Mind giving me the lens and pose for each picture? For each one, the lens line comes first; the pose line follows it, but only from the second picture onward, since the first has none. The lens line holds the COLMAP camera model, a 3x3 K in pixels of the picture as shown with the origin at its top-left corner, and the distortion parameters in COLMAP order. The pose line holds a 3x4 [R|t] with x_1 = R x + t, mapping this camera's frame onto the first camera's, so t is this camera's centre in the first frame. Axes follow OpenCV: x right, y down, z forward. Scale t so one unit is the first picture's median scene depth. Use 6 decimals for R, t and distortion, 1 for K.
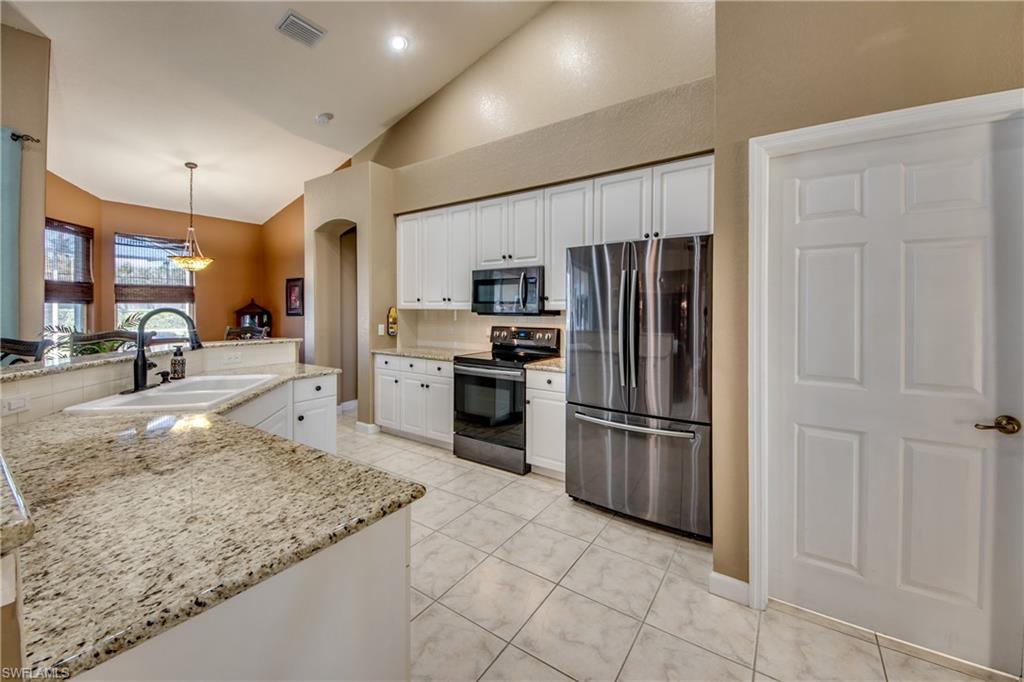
lens RADIAL K [[395.5, 0, 513.4], [0, 395.5, 320.9], [0, 0, 1]] dist [0.002454, -0.006848]
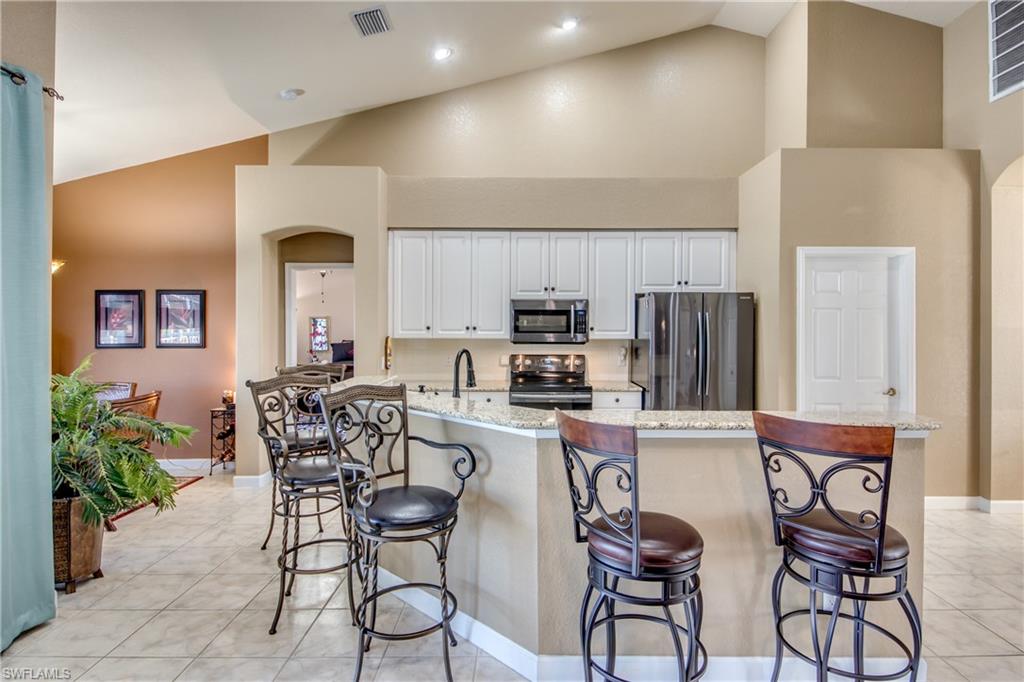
lens RADIAL K [[542.9, 0, 512.6], [0, 542.9, 330.8], [0, 0, 1]] dist [0.003883, 0.000695]
pose [[0.822467, -0.007493, 0.568764, -0.887287], [0.016753, 0.999799, -0.011055, -0.033957], [-0.568567, 0.018621, 0.822426, -0.134262]]
